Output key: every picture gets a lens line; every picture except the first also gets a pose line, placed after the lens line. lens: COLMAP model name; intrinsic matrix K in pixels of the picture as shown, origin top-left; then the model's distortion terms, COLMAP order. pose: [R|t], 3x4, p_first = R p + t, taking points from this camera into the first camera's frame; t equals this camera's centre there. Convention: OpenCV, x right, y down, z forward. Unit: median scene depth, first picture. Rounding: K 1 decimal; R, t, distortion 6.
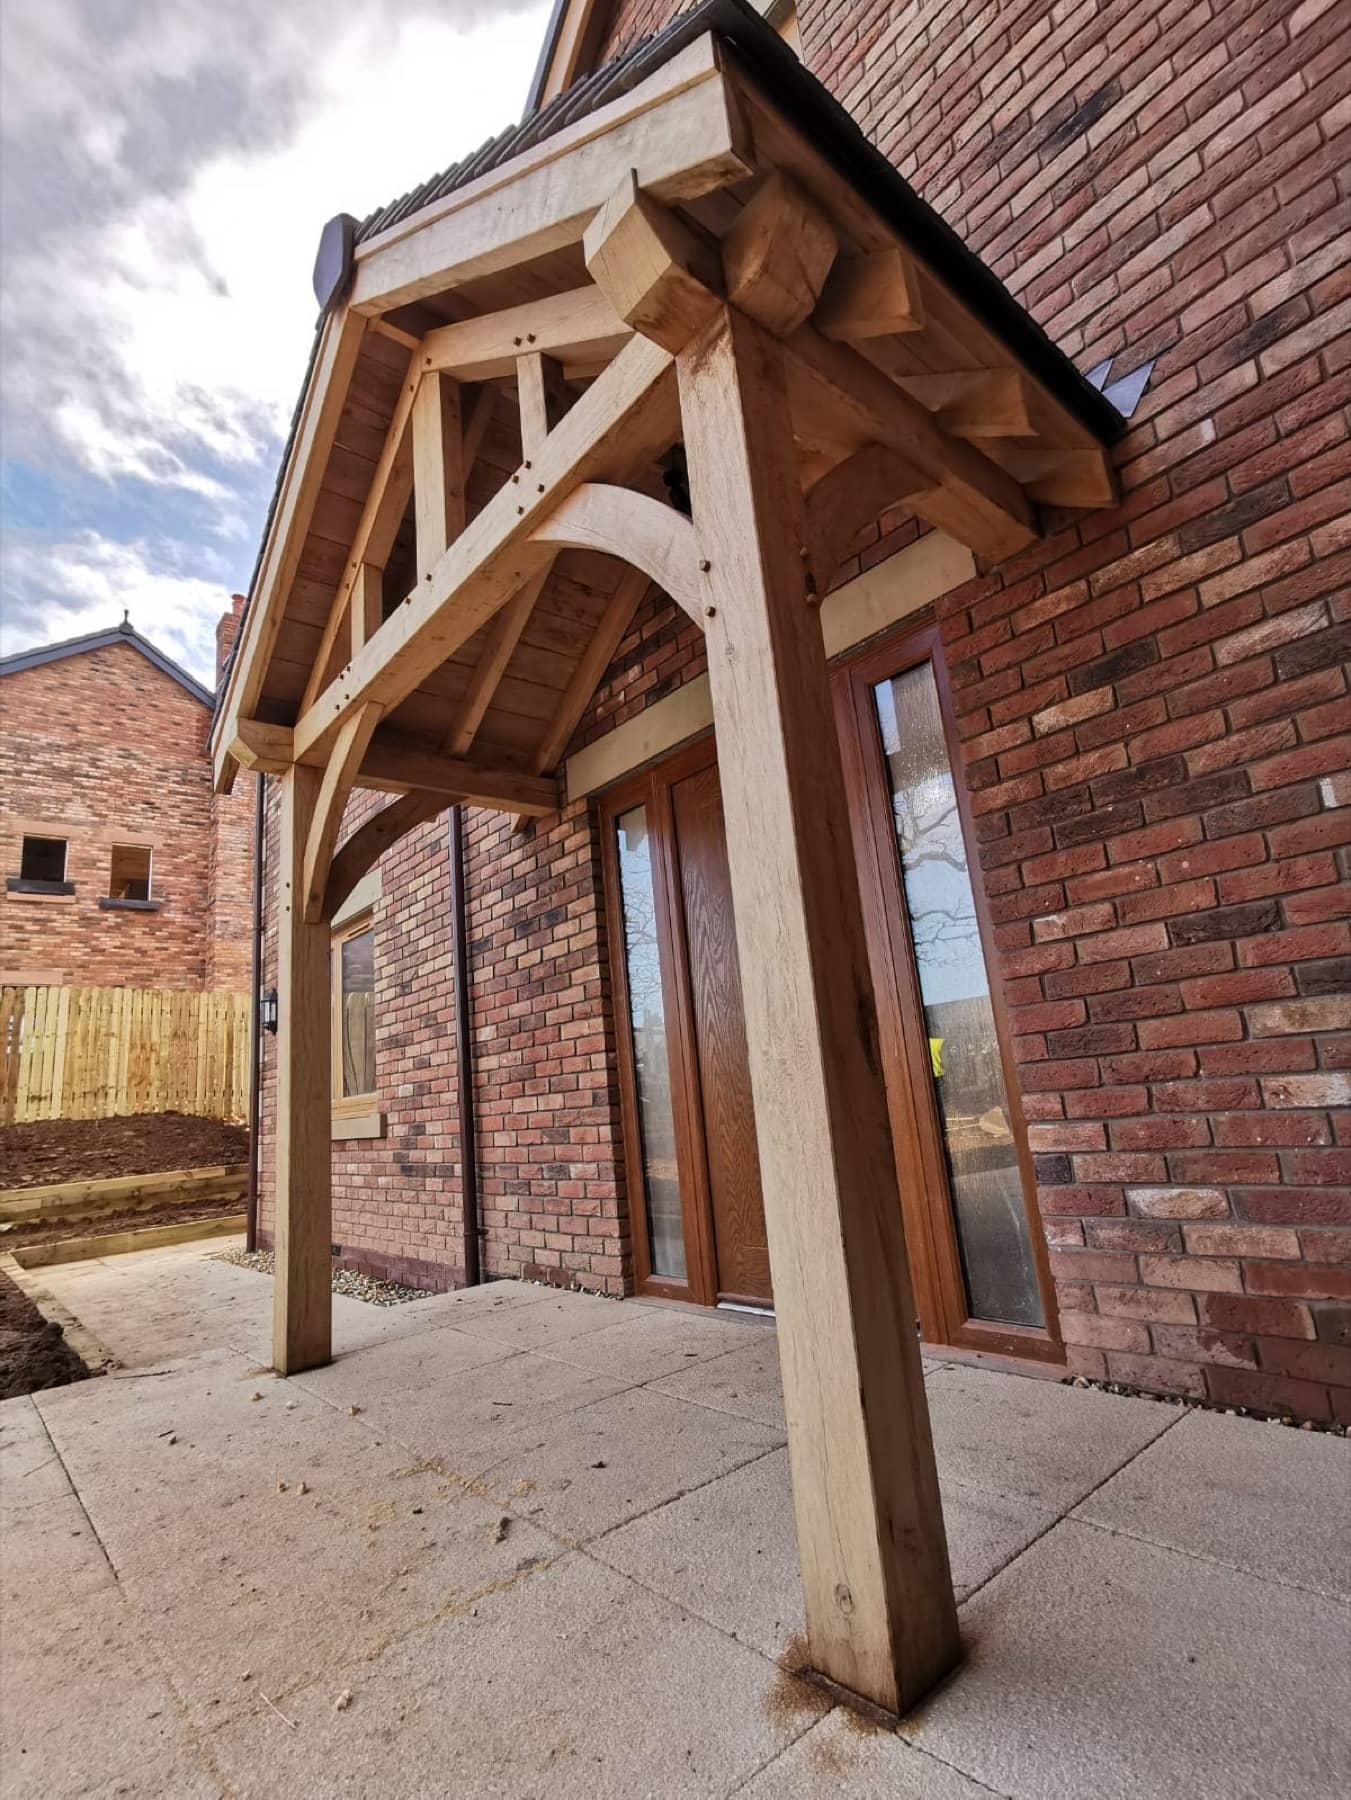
lens RADIAL K [[830.1, 0, 568.7], [0, 830.1, 902.2], [0, 0, 1]] dist [-0.046114, 0.039653]
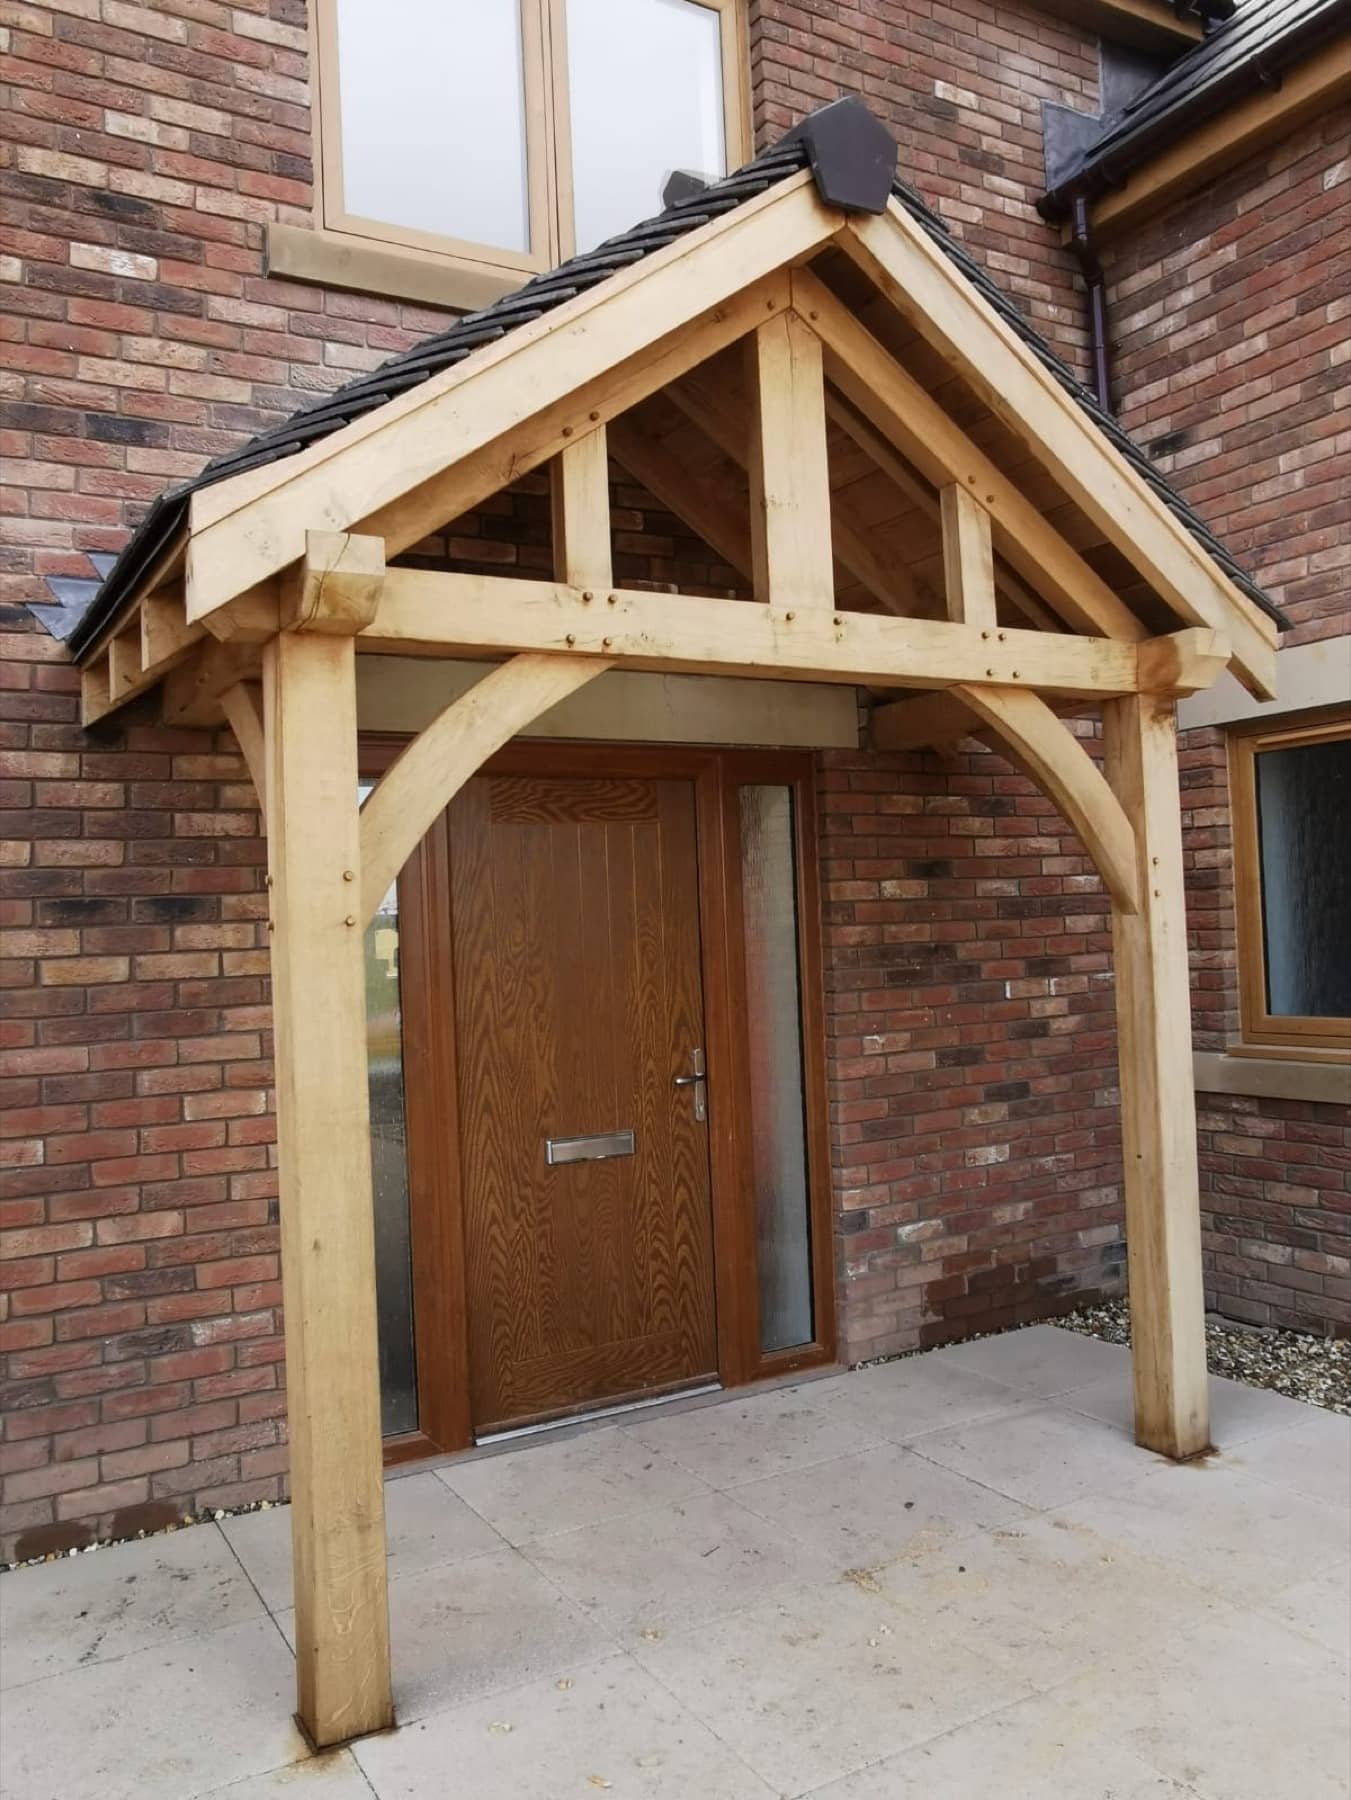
lens RADIAL K [[1485.2, 0, 675.5], [0, 1485.2, 900.0], [0, 0, 1]] dist [-0.018694, -0.010100]
pose [[0.147651, 0.097617, 0.984210, -1.991963], [-0.195491, 0.978365, -0.067710, 0.029567], [-0.969527, -0.182406, 0.163540, 1.016359]]
